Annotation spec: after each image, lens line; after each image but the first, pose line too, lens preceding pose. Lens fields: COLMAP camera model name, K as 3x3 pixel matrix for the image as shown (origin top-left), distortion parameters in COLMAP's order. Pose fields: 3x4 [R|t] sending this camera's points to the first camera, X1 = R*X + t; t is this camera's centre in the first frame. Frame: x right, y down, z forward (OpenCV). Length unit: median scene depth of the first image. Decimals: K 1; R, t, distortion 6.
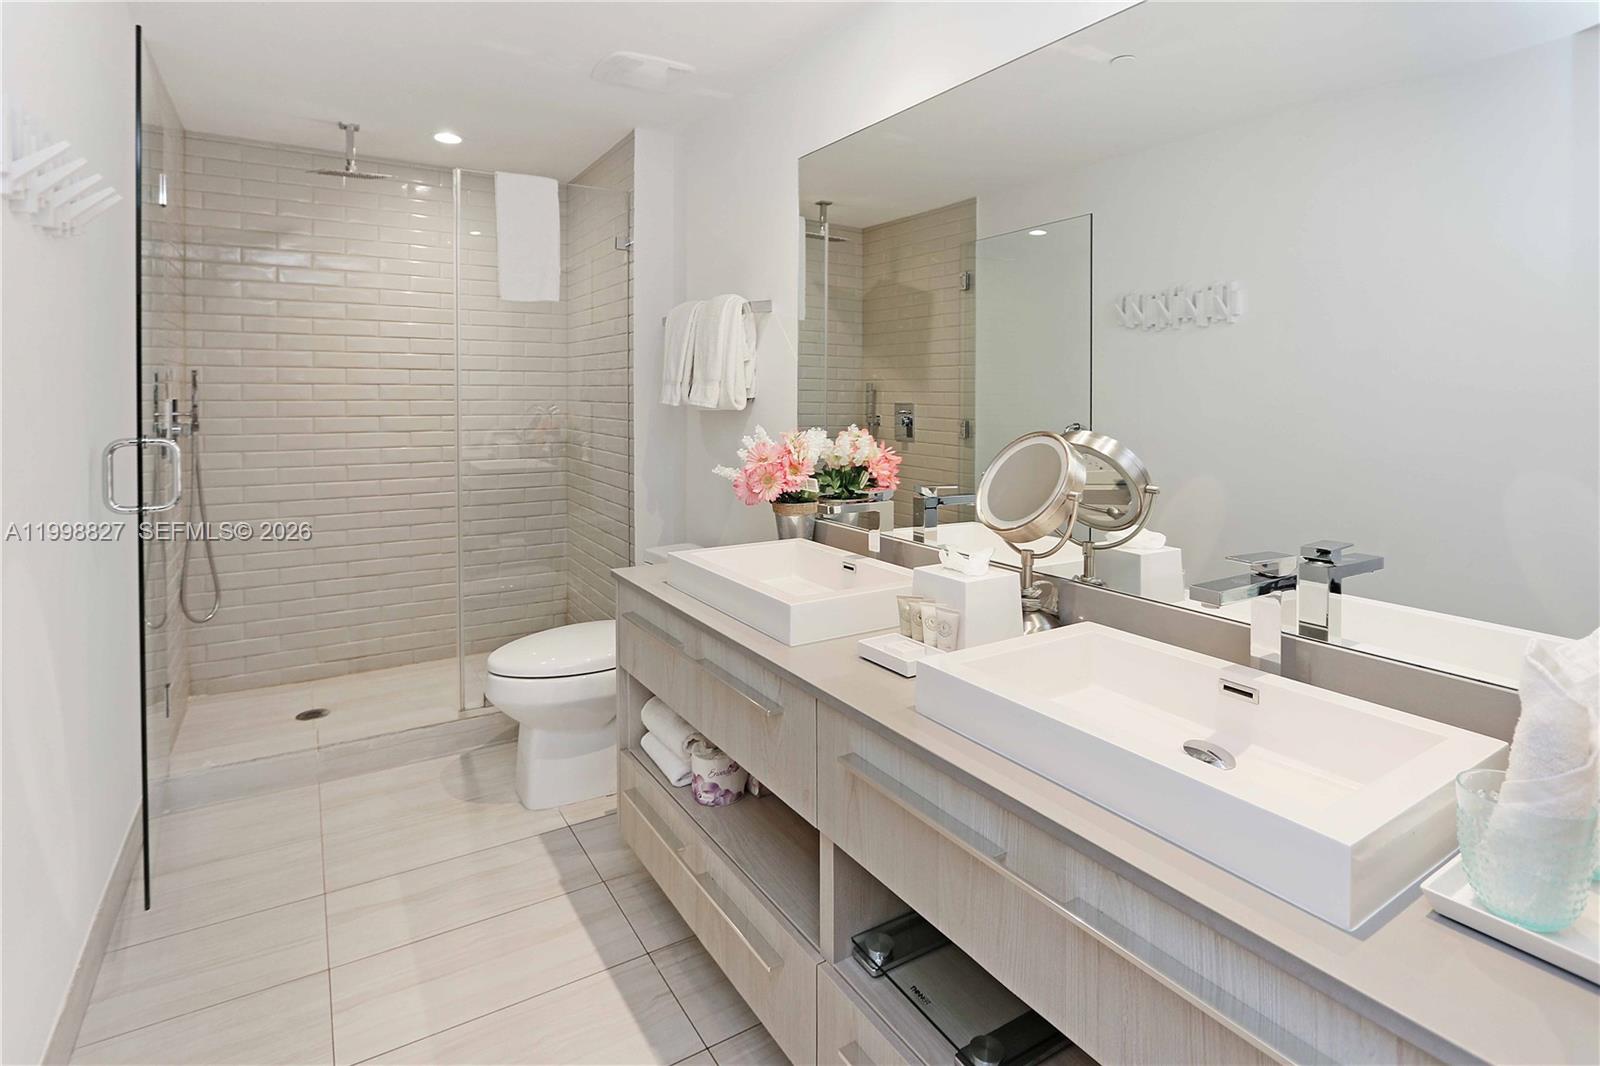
lens RADIAL K [[789.8, 0, 777.9], [0, 789.8, 408.6], [0, 0, 1]] dist [-0.015376, 0.001212]
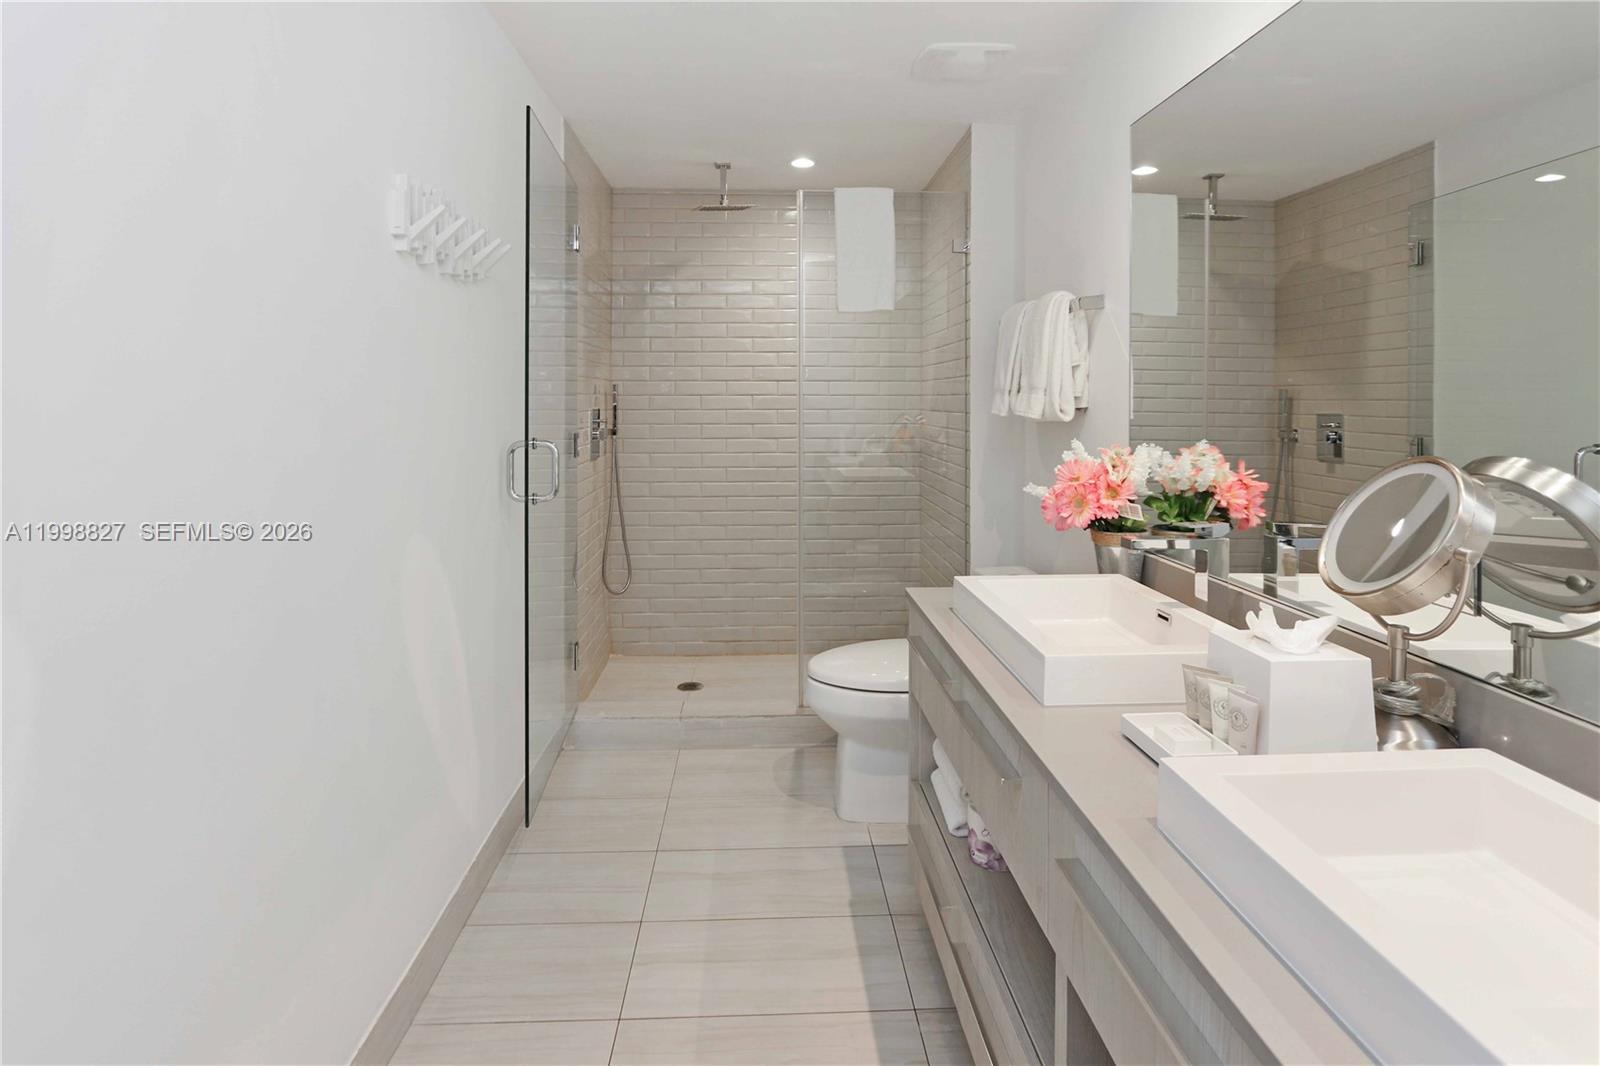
lens RADIAL K [[789.6, 0, 798.2], [0, 789.6, 409.5], [0, 0, 1]] dist [-0.017407, 0.001831]
pose [[0.878245, 0.000708, -0.478210, 0.120008], [-0.006025, 0.999936, -0.009584, -0.001021], [0.478173, 0.011298, 0.878193, 0.092819]]
